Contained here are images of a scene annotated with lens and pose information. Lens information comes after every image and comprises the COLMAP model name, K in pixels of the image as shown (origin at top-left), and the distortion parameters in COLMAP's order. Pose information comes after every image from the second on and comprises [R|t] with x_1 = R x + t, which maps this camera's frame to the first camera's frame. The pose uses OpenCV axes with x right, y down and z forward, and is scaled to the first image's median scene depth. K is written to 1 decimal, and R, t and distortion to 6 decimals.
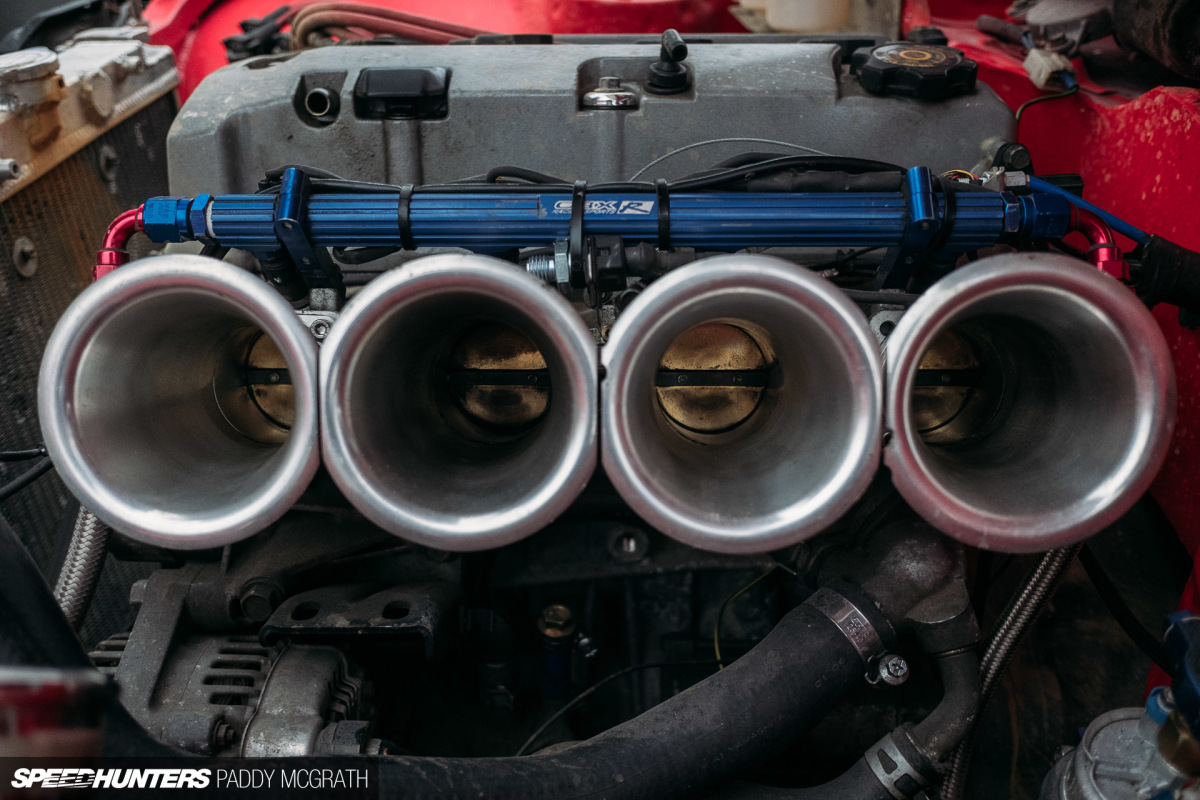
lens RADIAL K [[1042.1, 0, 600.0], [0, 1042.1, 400.0], [0, 0, 1]] dist [-0.001611, -0.012483]
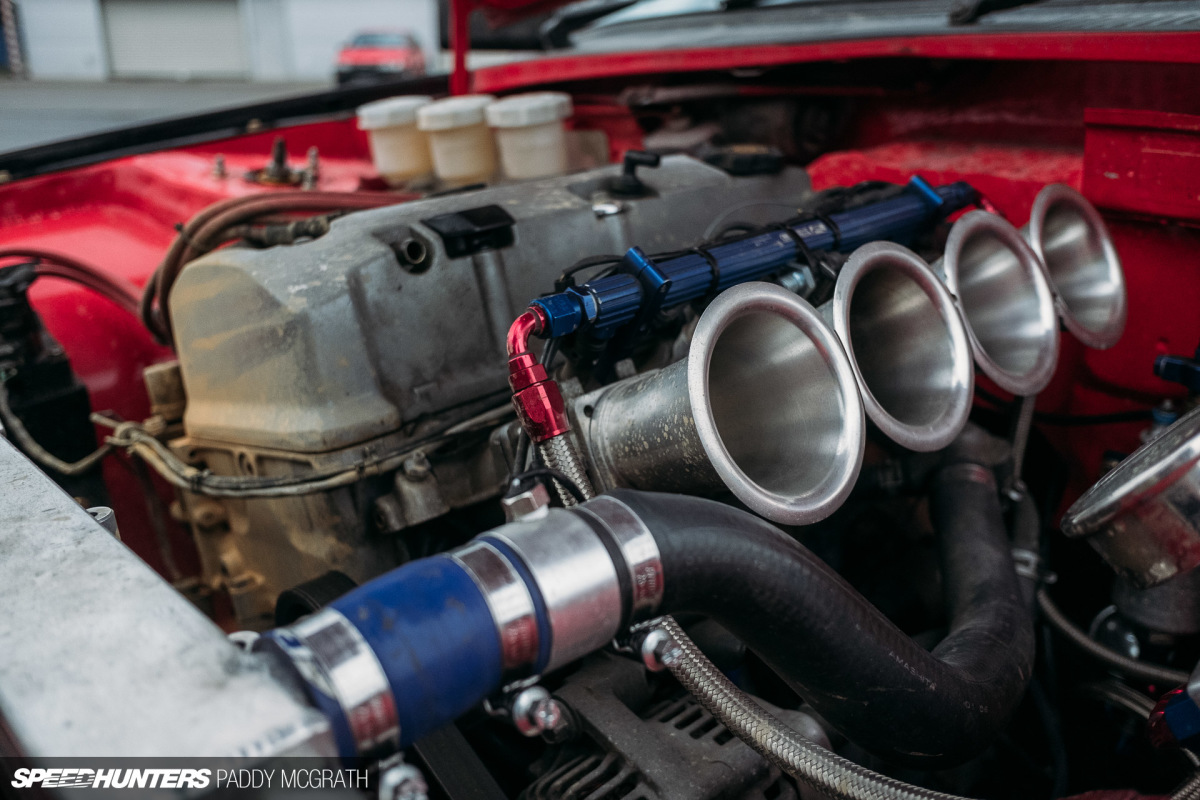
lens RADIAL K [[1042.1, 0, 600.0], [0, 1042.1, 400.0], [0, 0, 1]] dist [-0.001611, -0.012483]
pose [[0.702754, -0.265550, 0.660015, -1.041076], [0.407662, 0.910621, -0.067682, -0.001393], [-0.583051, 0.316627, 0.748198, 0.181111]]
